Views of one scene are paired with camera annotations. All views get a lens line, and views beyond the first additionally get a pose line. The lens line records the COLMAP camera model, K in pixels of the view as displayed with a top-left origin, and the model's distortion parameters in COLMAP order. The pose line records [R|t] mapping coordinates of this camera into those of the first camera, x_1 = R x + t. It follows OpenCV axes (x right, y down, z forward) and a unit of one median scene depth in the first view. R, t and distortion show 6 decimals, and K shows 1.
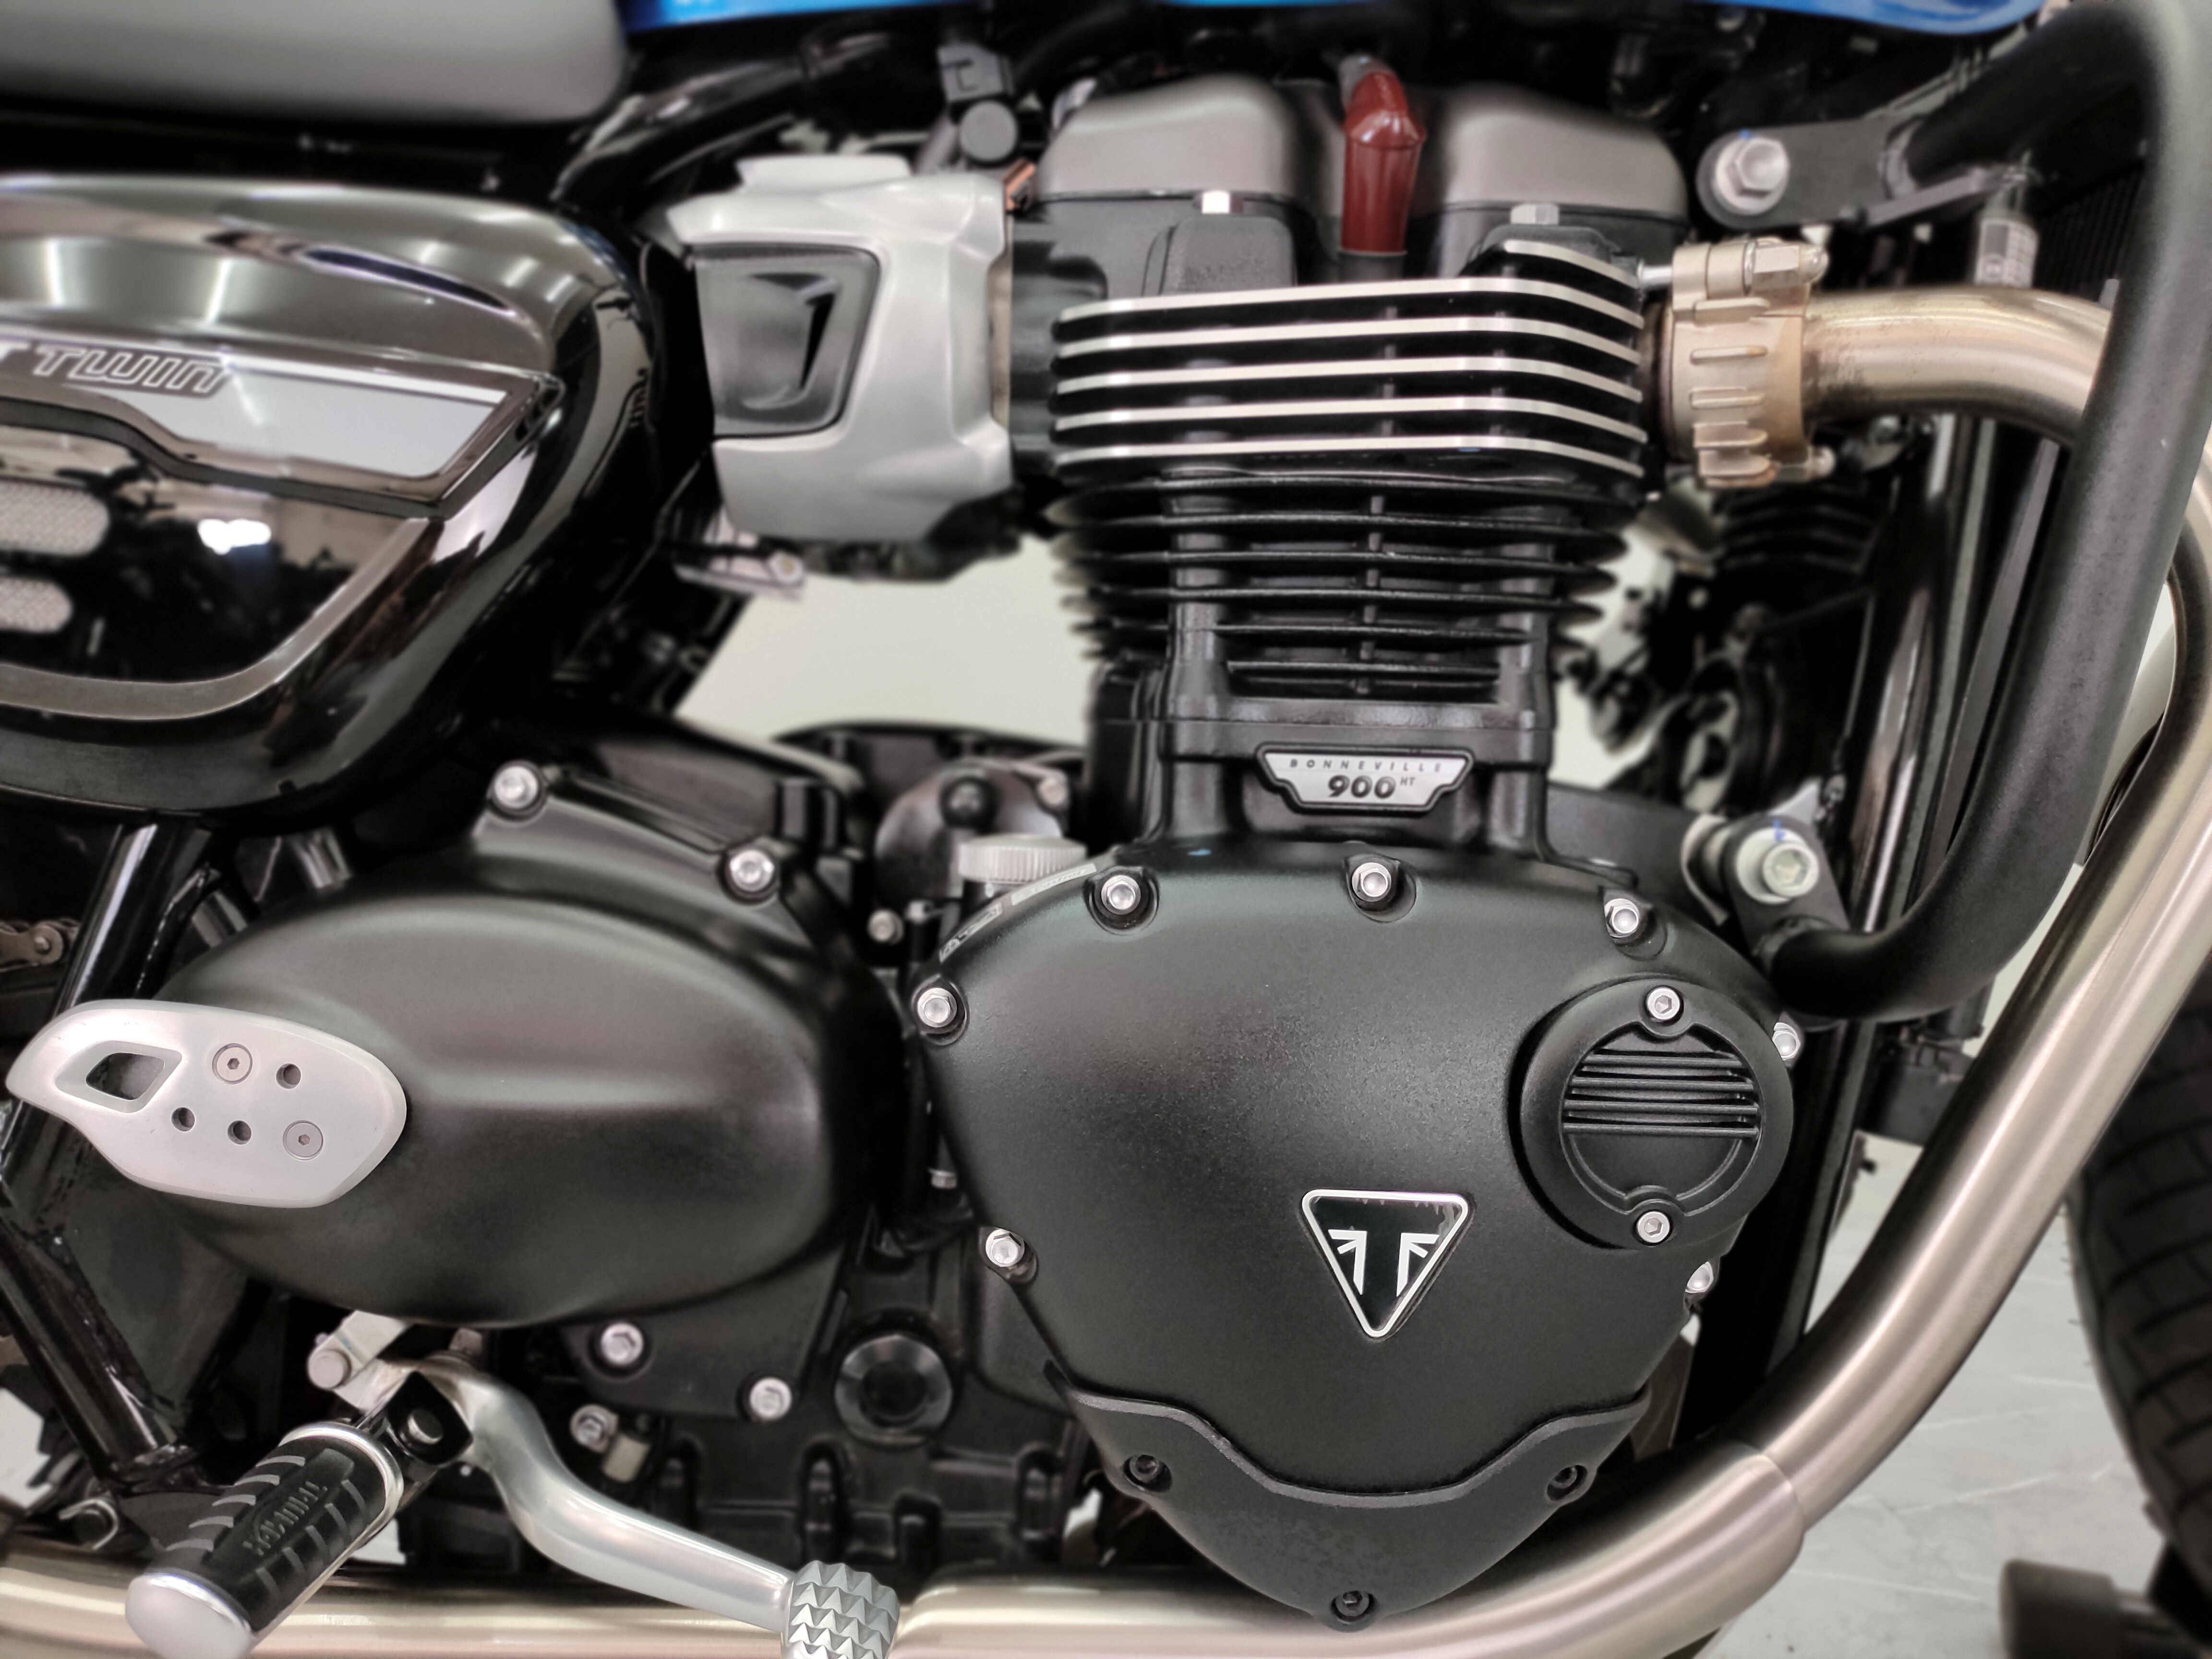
lens RADIAL K [[2040.9, 0, 1114.5], [0, 2040.9, 831.7], [0, 0, 1]] dist [0.024230, 0.000000]
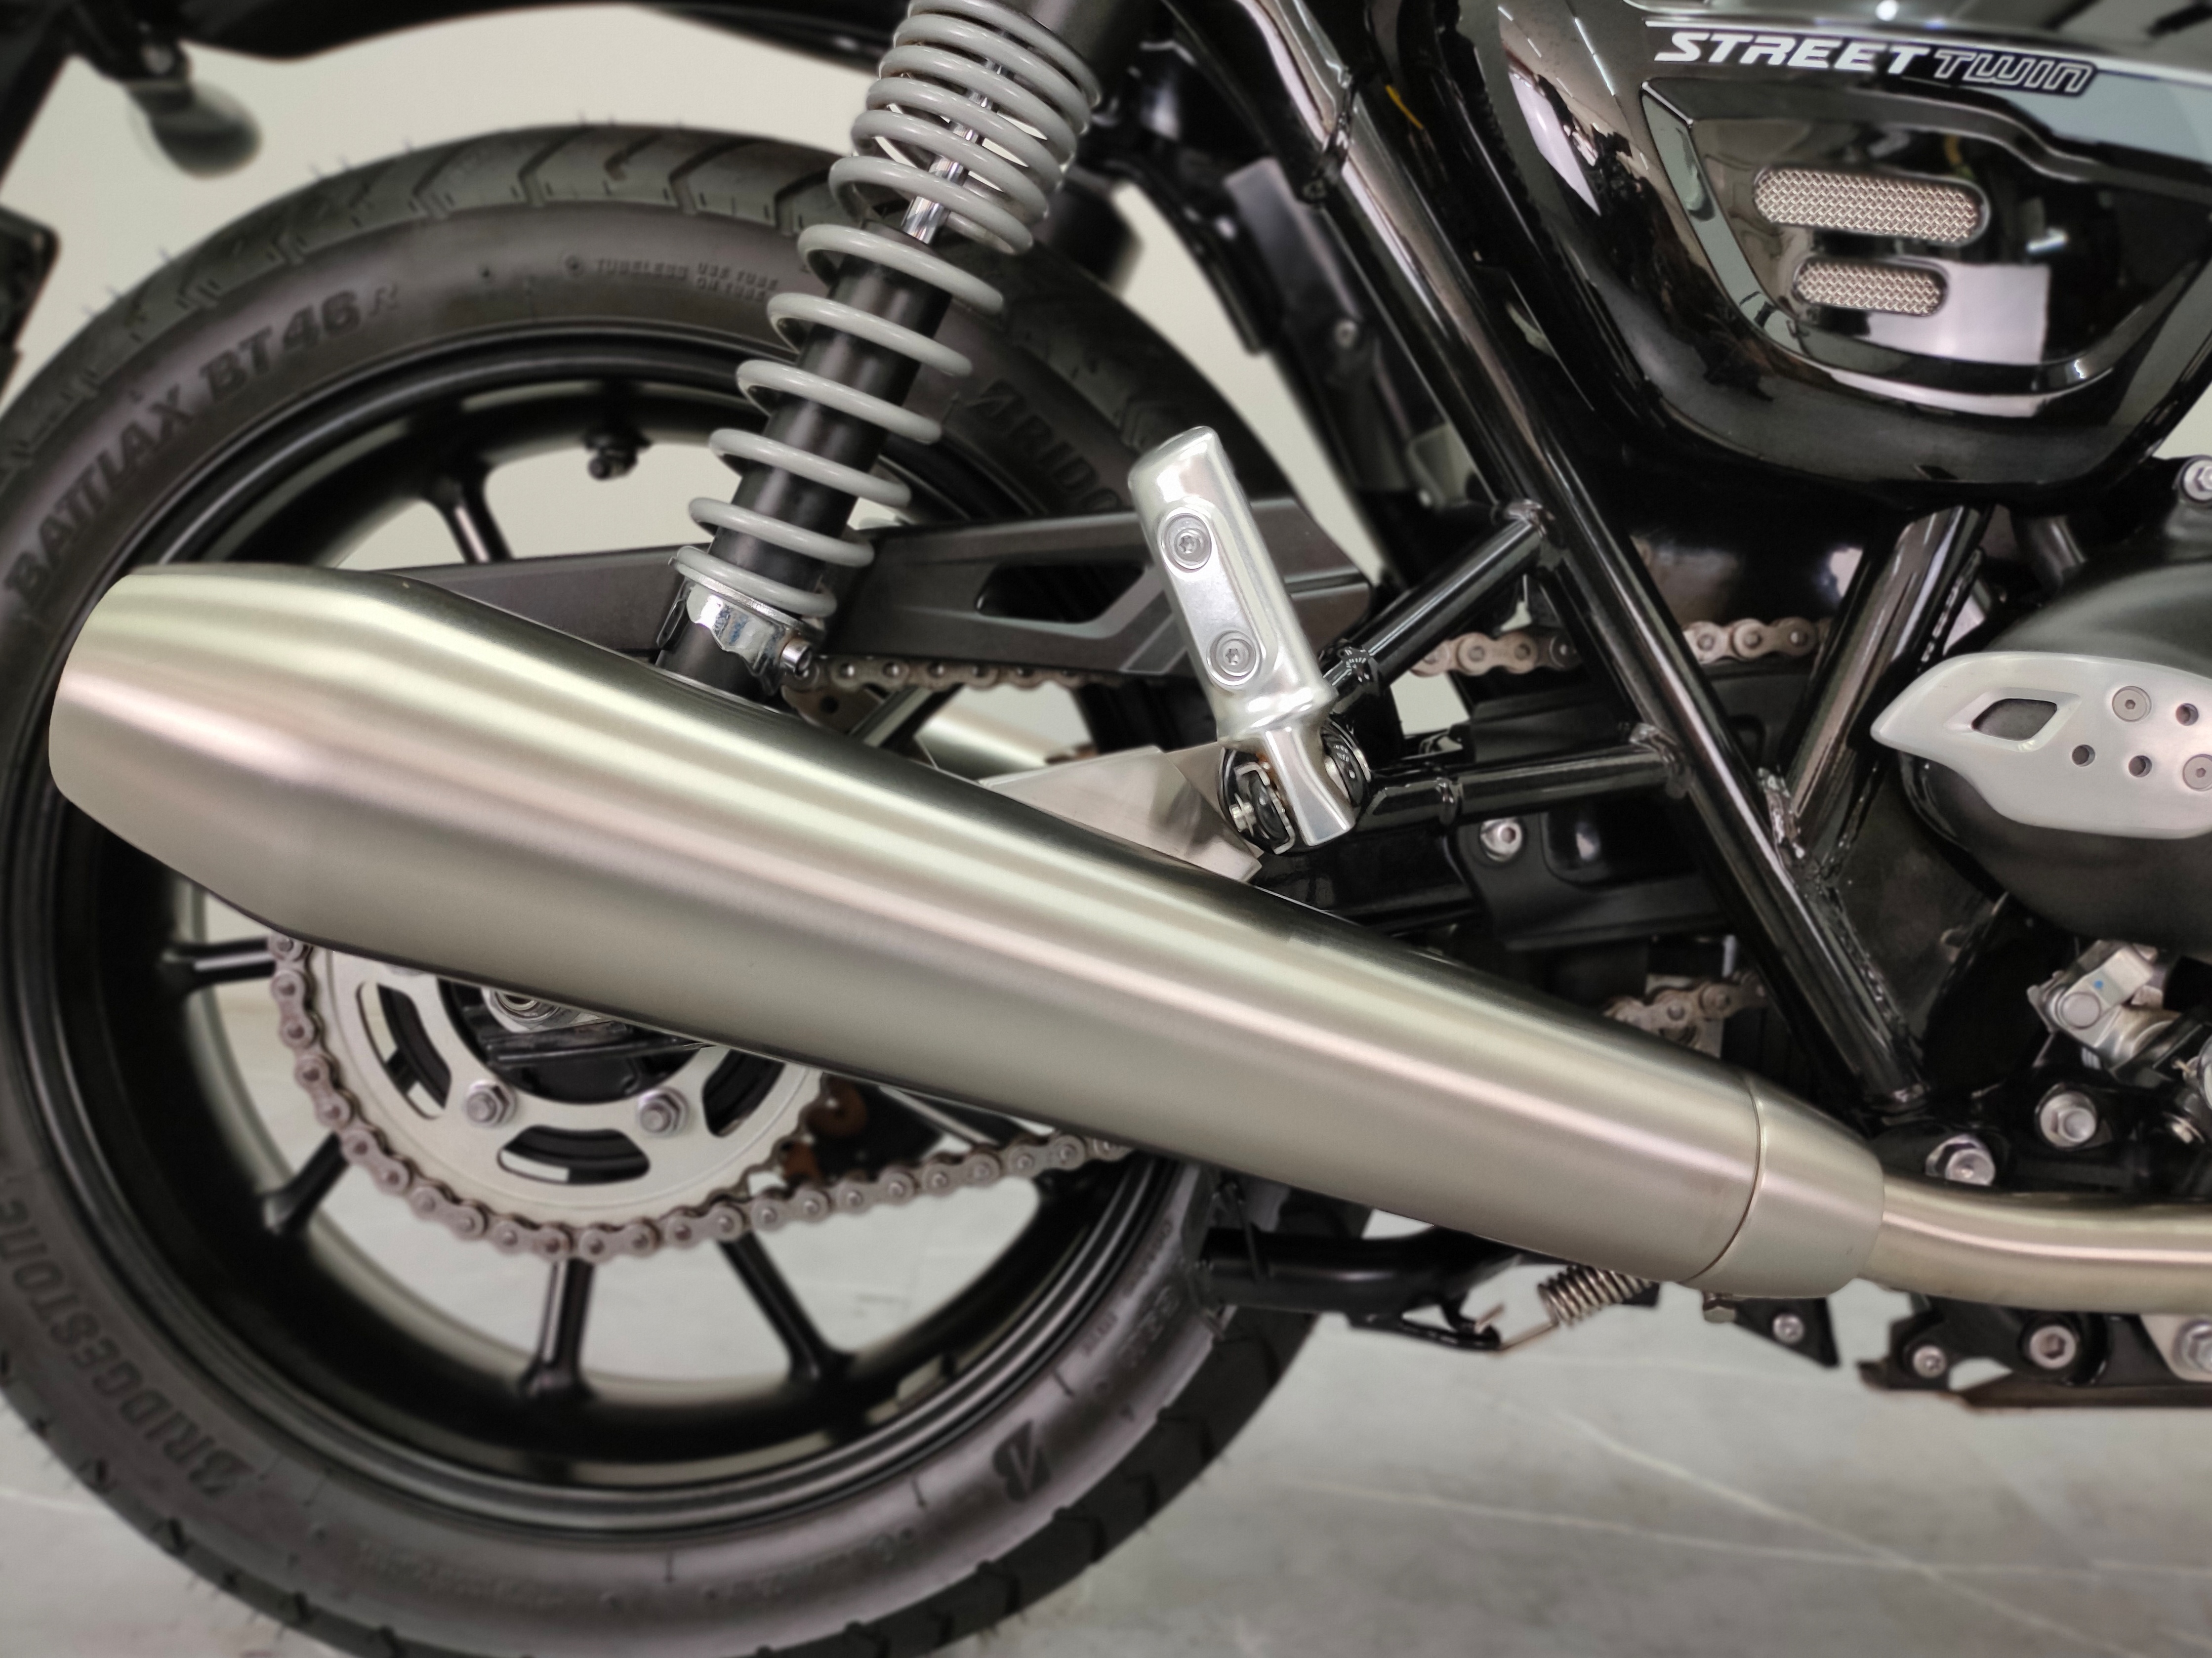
lens RADIAL K [[2041.0, 0, 1088.7], [0, 2041.0, 824.1], [0, 0, 1]] dist [0.024230, 0.000000]
pose [[0.999016, -0.006487, -0.043869, -0.889934], [0.007231, 0.999833, 0.016812, 0.146738], [0.043752, -0.017113, 0.998896, -0.114268]]
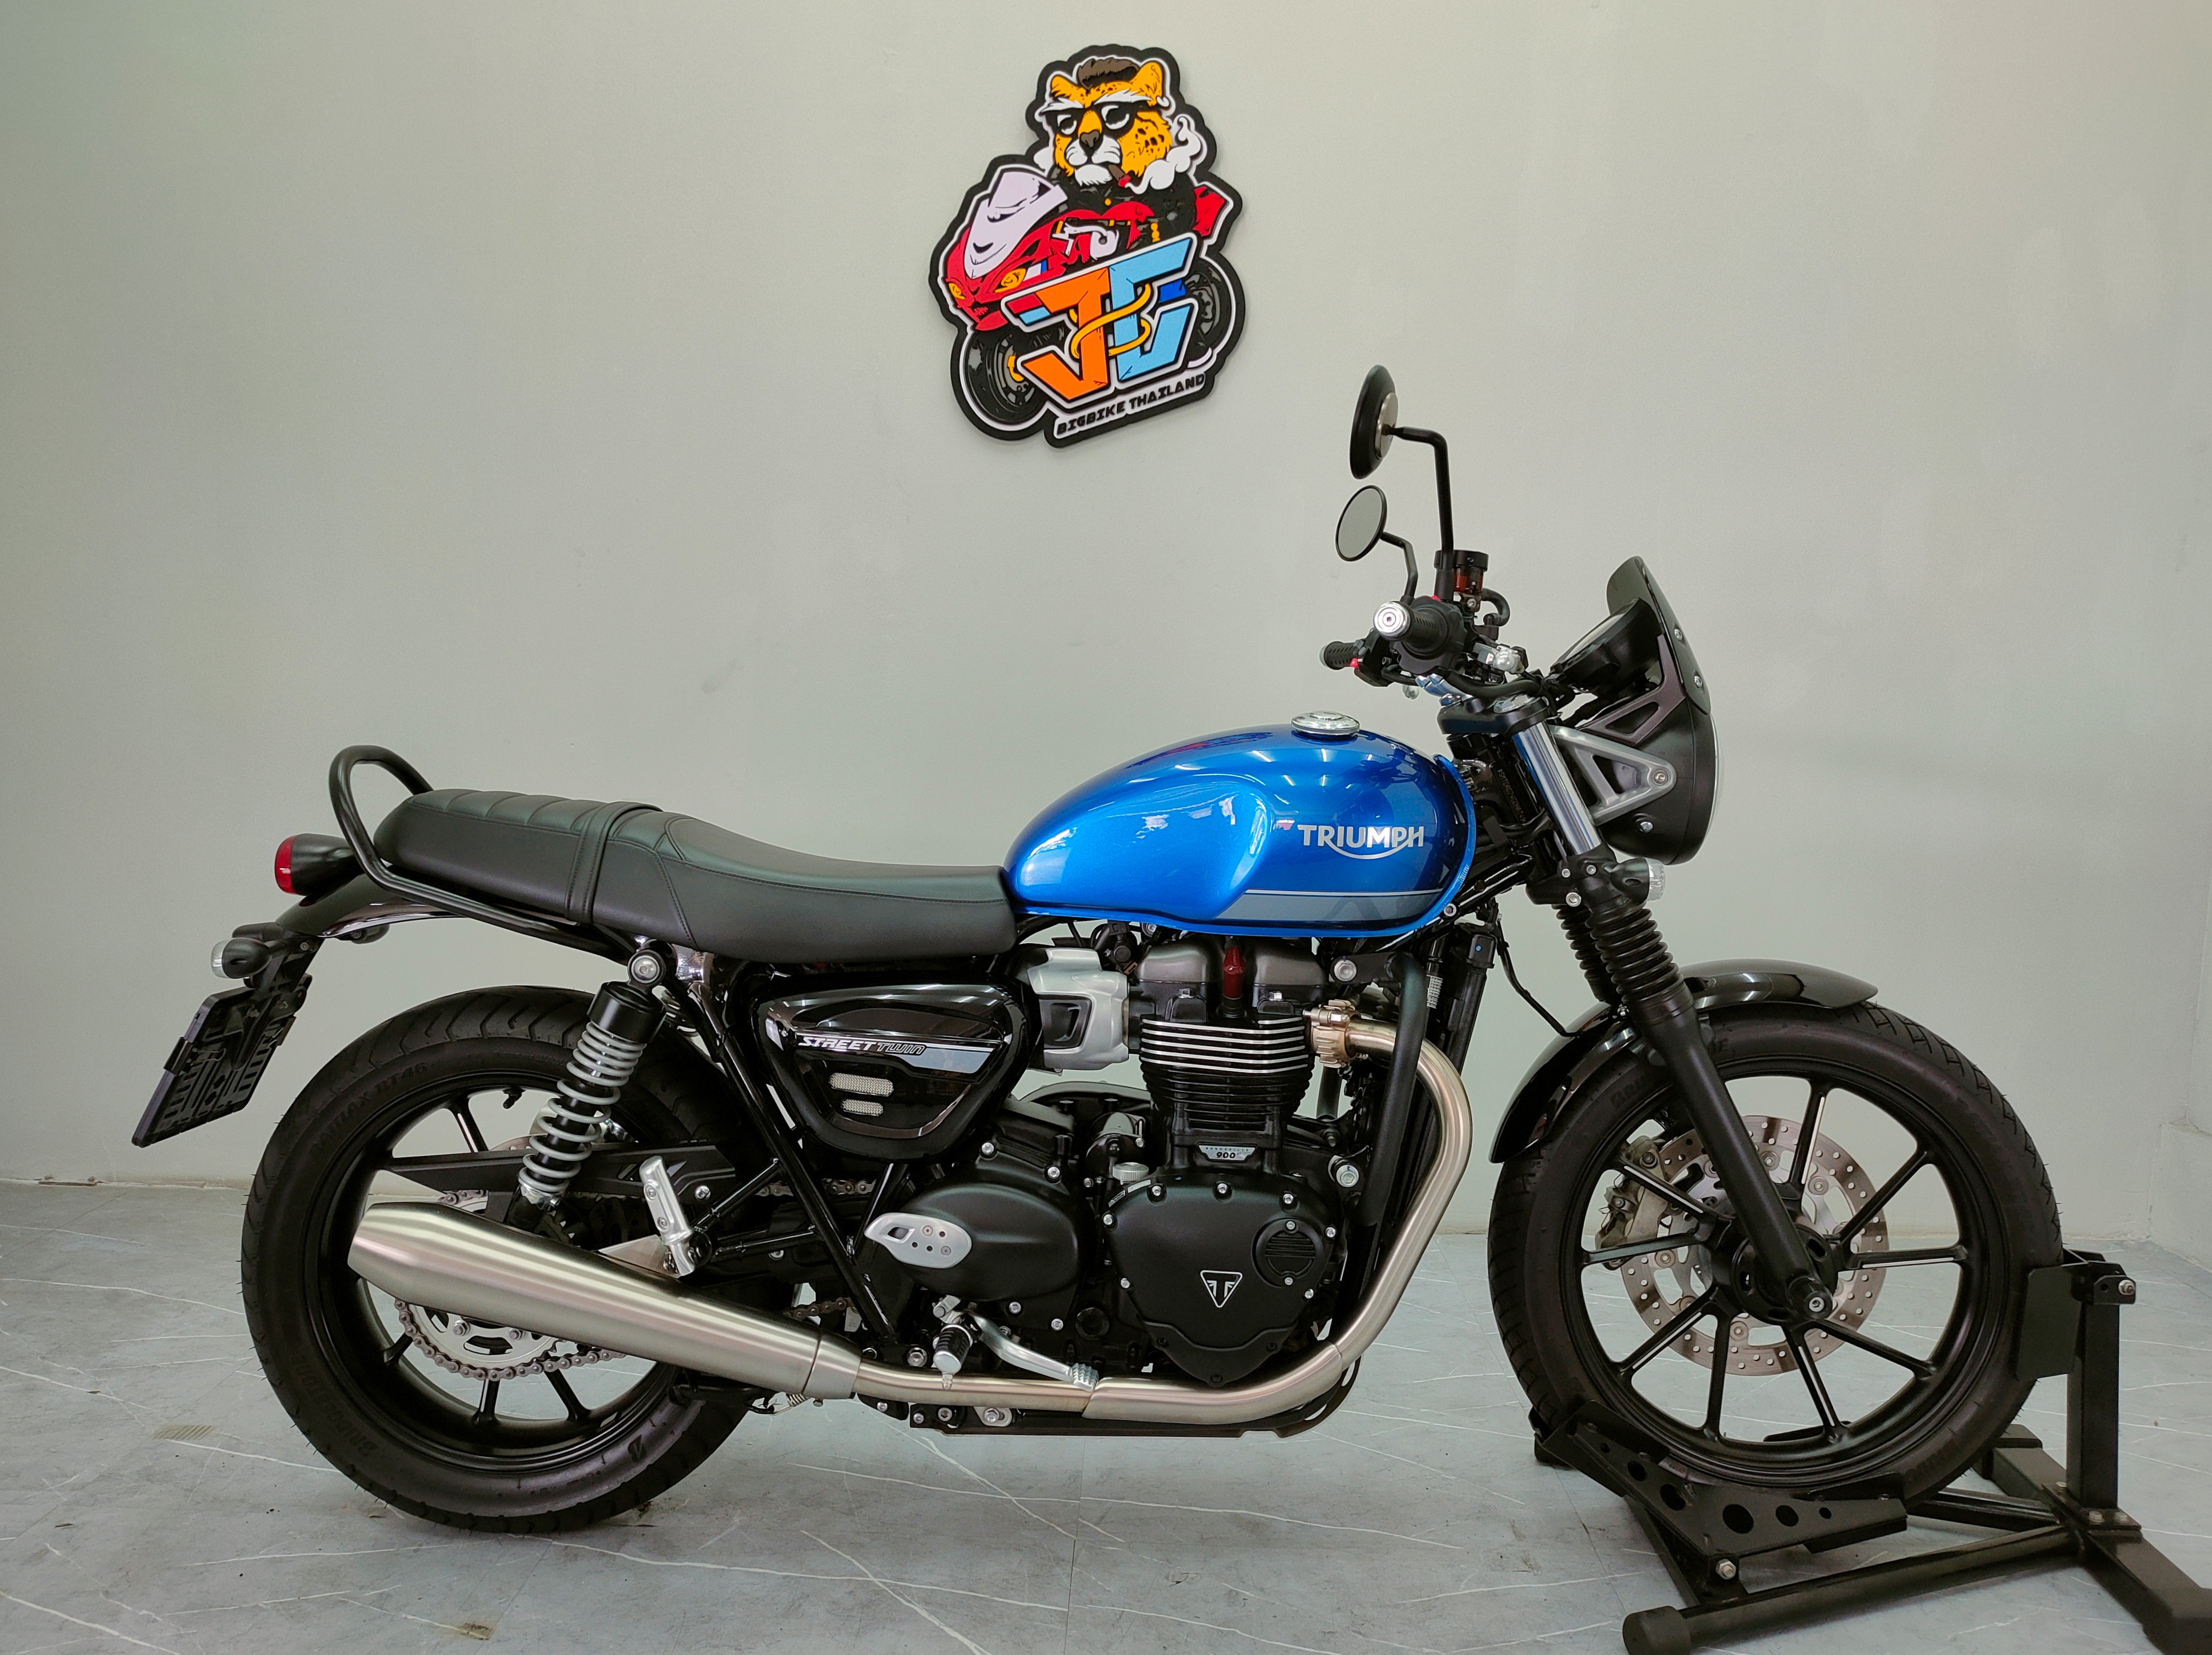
lens RADIAL K [[2040.8, 0, 1103.2], [0, 2040.8, 822.3], [0, 0, 1]] dist [0.024230, 0.000000]
pose [[0.998674, 0.007902, -0.050865, 0.087287], [-0.008503, 0.999896, -0.011607, -0.584551], [0.050768, 0.012025, 0.998638, -2.696832]]
